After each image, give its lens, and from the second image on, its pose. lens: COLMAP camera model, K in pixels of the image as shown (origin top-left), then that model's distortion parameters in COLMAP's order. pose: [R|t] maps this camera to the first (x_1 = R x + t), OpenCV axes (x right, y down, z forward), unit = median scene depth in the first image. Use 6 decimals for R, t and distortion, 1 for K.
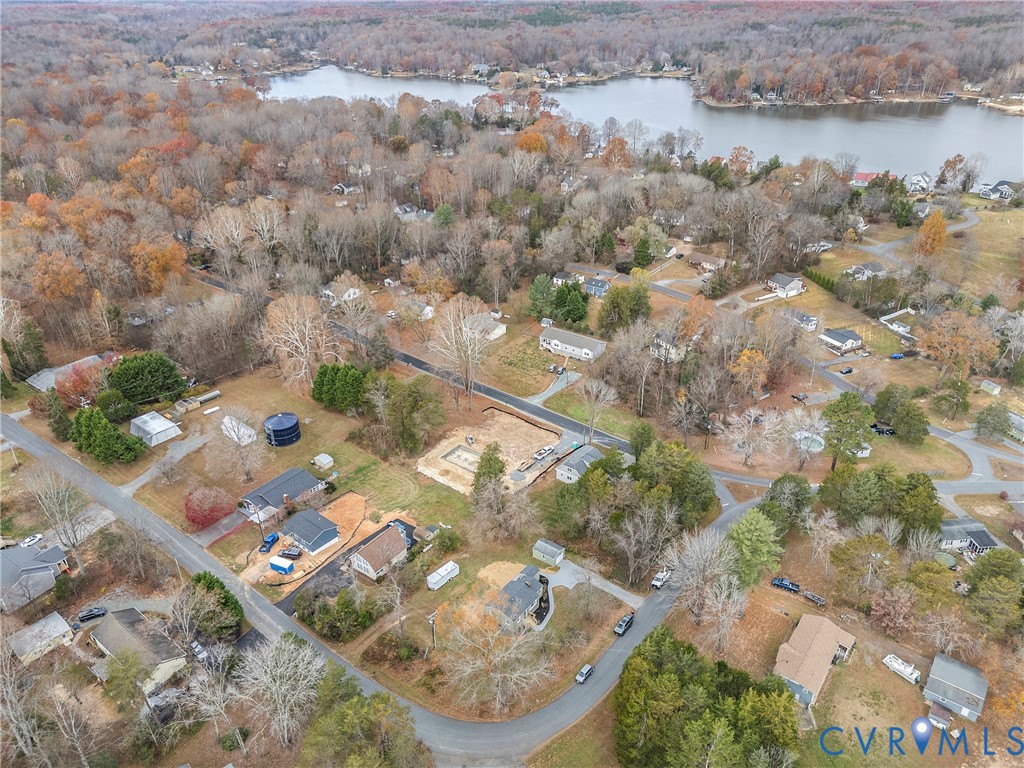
lens RADIAL K [[721.2, 0, 512.0], [0, 721.2, 384.0], [0, 0, 1]] dist [0.033810, -0.002382]
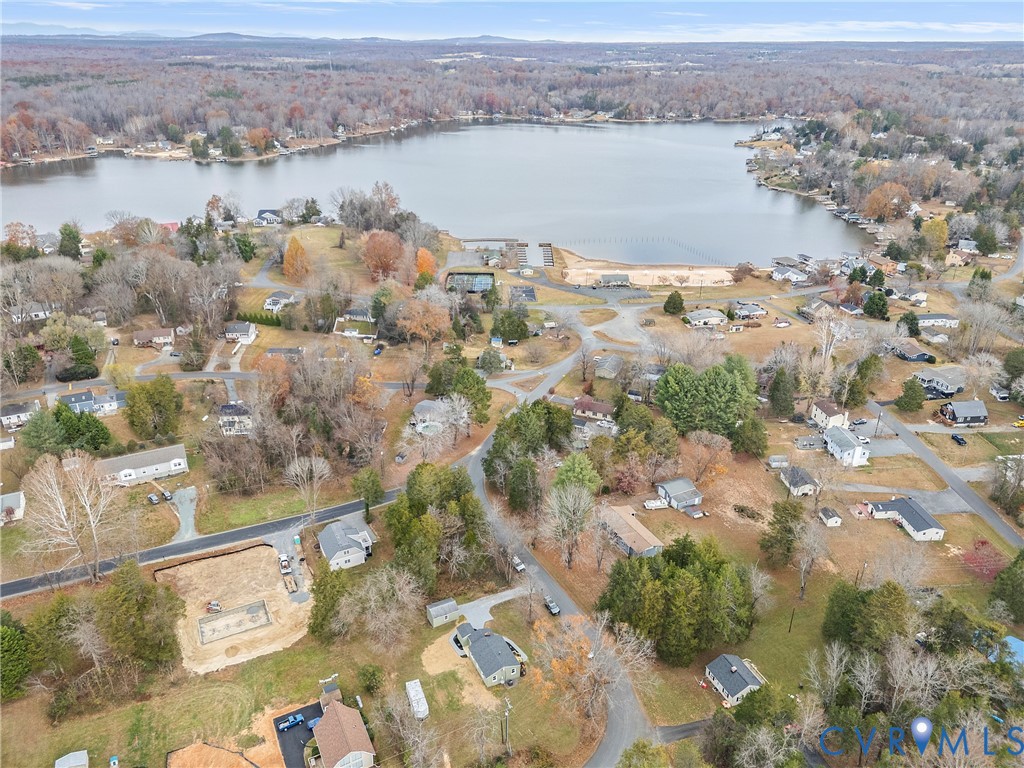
lens RADIAL K [[725.9, 0, 515.2], [0, 725.9, 384.7], [0, 0, 1]] dist [0.079252, -0.081150]
pose [[0.442904, -0.364969, 0.818923, -0.441422], [0.419522, 0.891596, 0.170464, -0.120804], [-0.792362, 0.268057, 0.548004, 0.228830]]
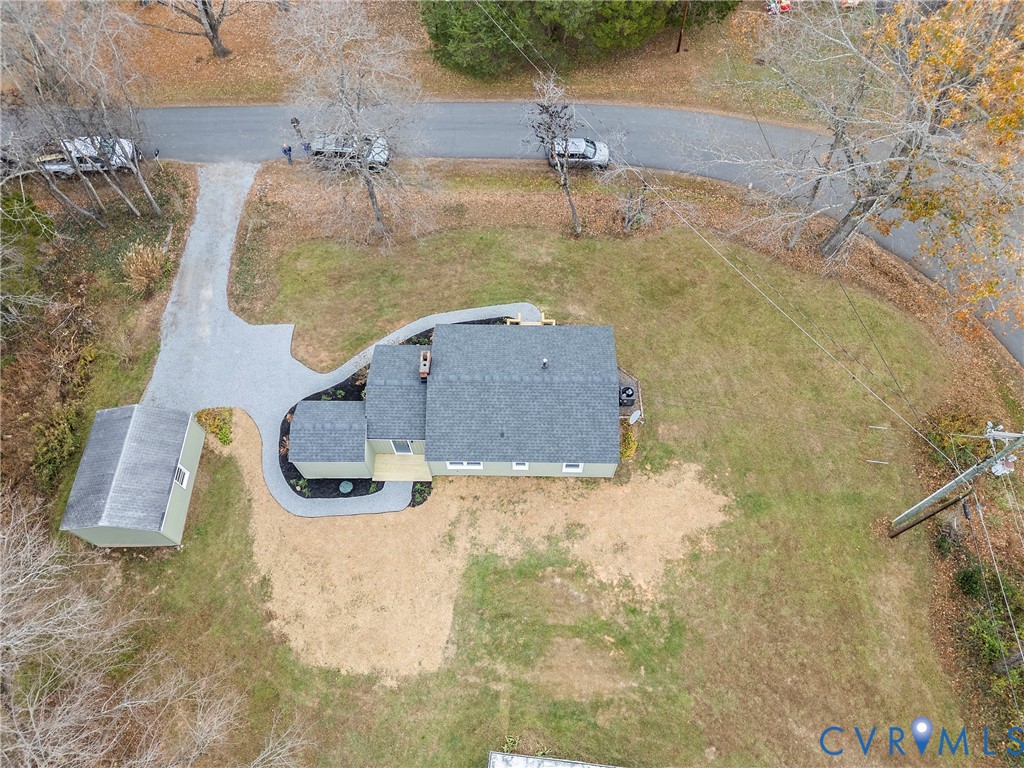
lens RADIAL K [[725.9, 0, 515.2], [0, 725.9, 384.7], [0, 0, 1]] dist [0.079252, -0.081150]
pose [[-0.590511, -0.705060, 0.392666, -0.059870], [0.398874, 0.167991, 0.901487, 0.057289], [-0.701567, 0.688962, 0.182029, 0.641758]]
